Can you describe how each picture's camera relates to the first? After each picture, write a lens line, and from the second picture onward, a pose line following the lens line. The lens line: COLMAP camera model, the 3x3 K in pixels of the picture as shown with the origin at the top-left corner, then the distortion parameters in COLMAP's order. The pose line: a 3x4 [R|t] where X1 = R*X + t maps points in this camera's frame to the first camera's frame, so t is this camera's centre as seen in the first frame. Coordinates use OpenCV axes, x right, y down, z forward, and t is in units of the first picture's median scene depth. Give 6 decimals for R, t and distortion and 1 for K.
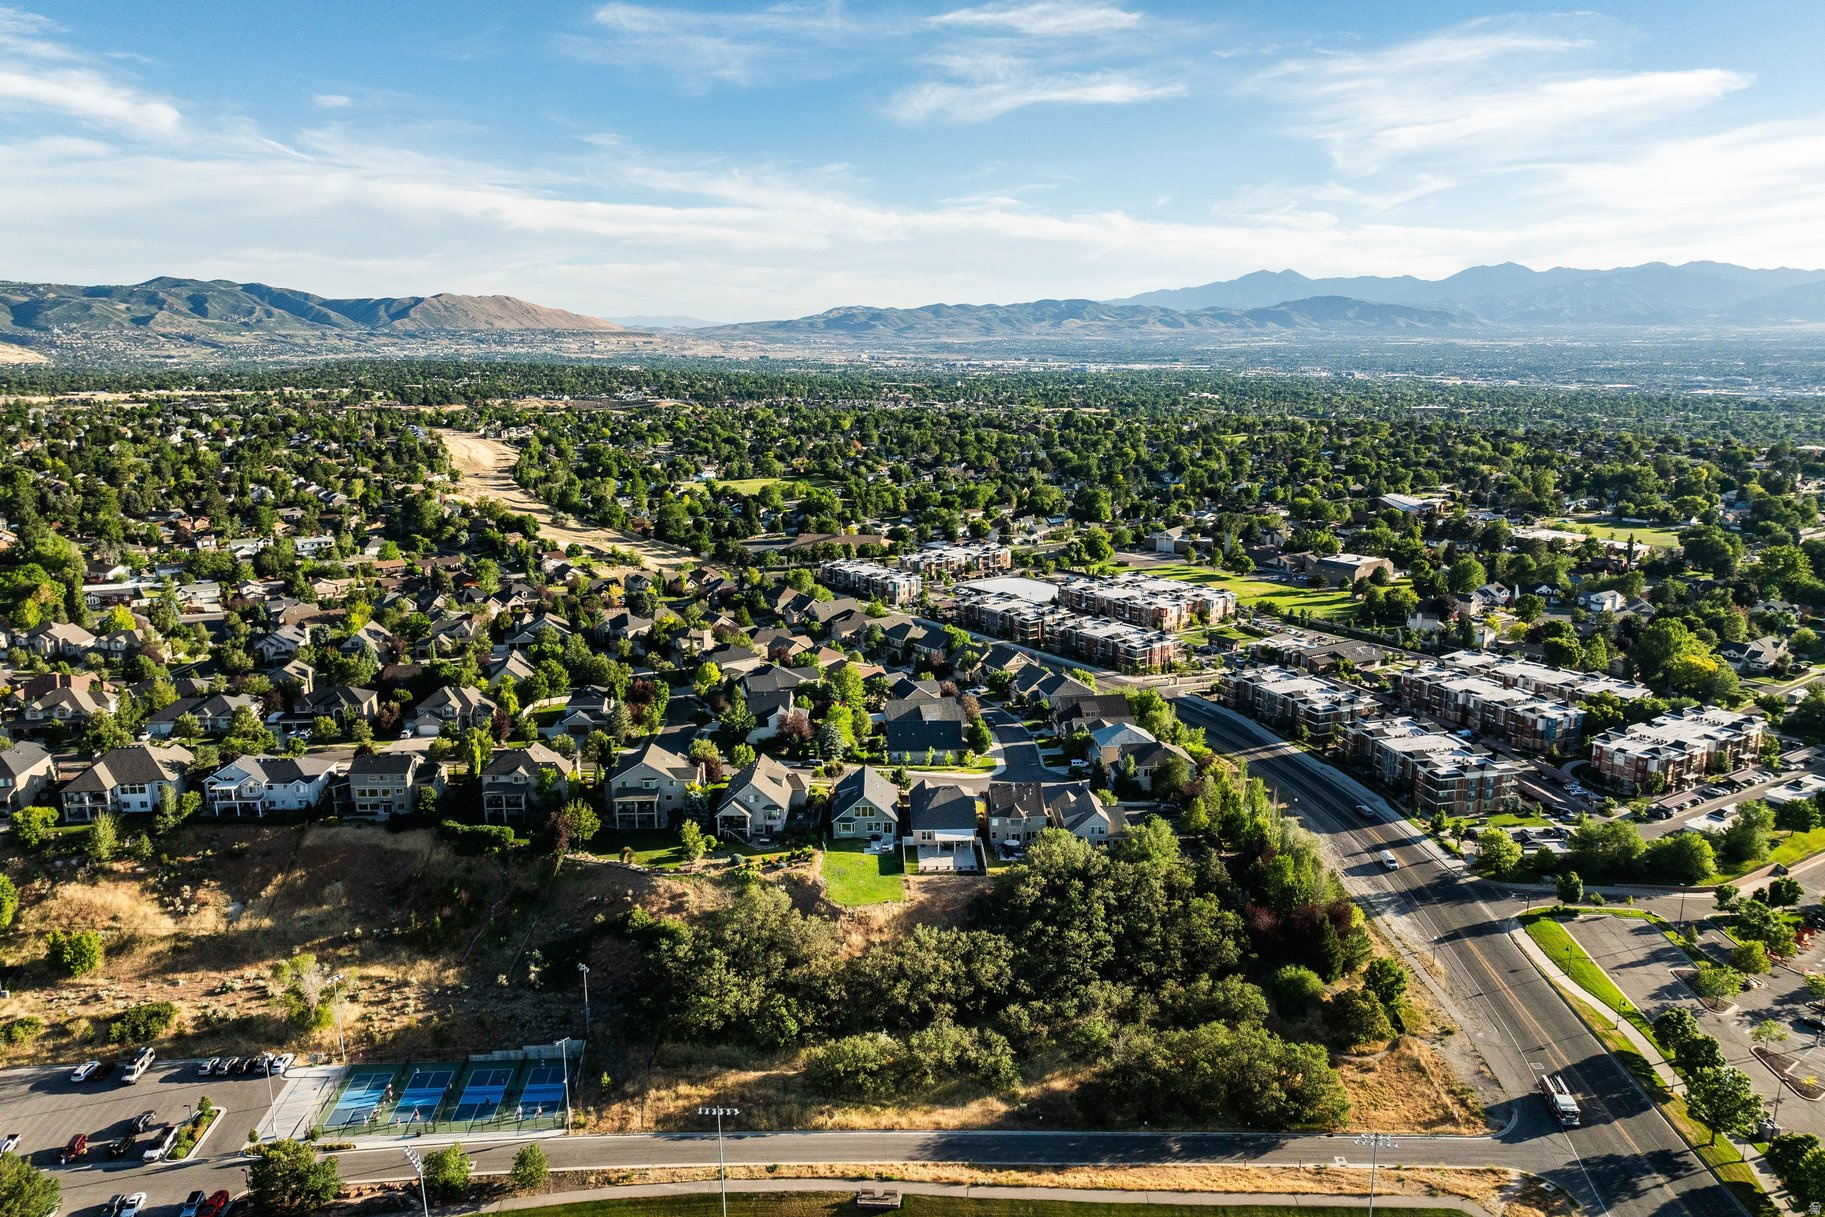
lens RADIAL K [[1279.8, 0, 921.2], [0, 1279.8, 606.2], [0, 0, 1]] dist [-0.033075, 0.020538]
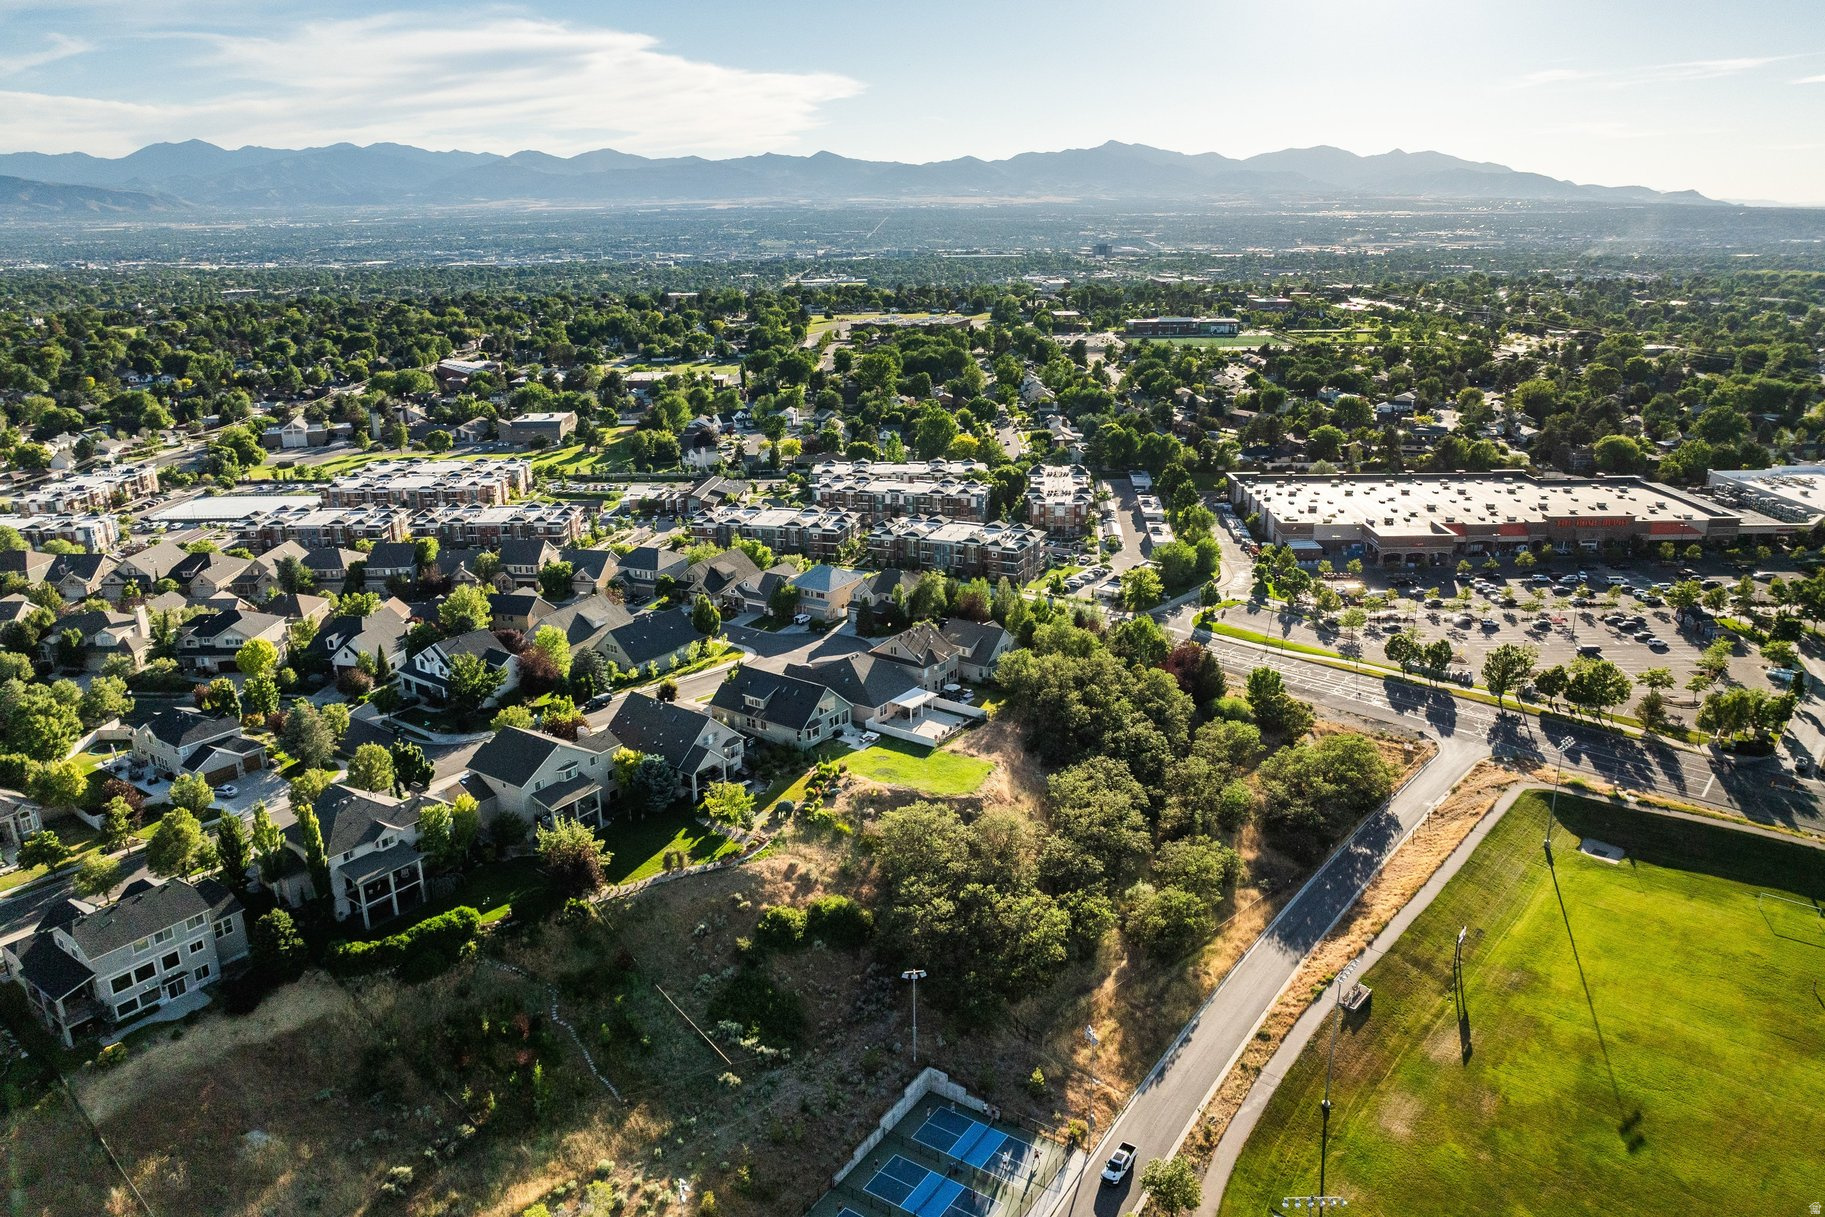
lens RADIAL K [[1279.8, 0, 921.2], [0, 1279.8, 606.2], [0, 0, 1]] dist [-0.033075, 0.020538]
pose [[0.600850, -0.244213, 0.761143, -0.257943], [0.177796, 0.969166, 0.170605, -0.012528], [-0.779338, 0.032820, 0.625744, 0.185266]]
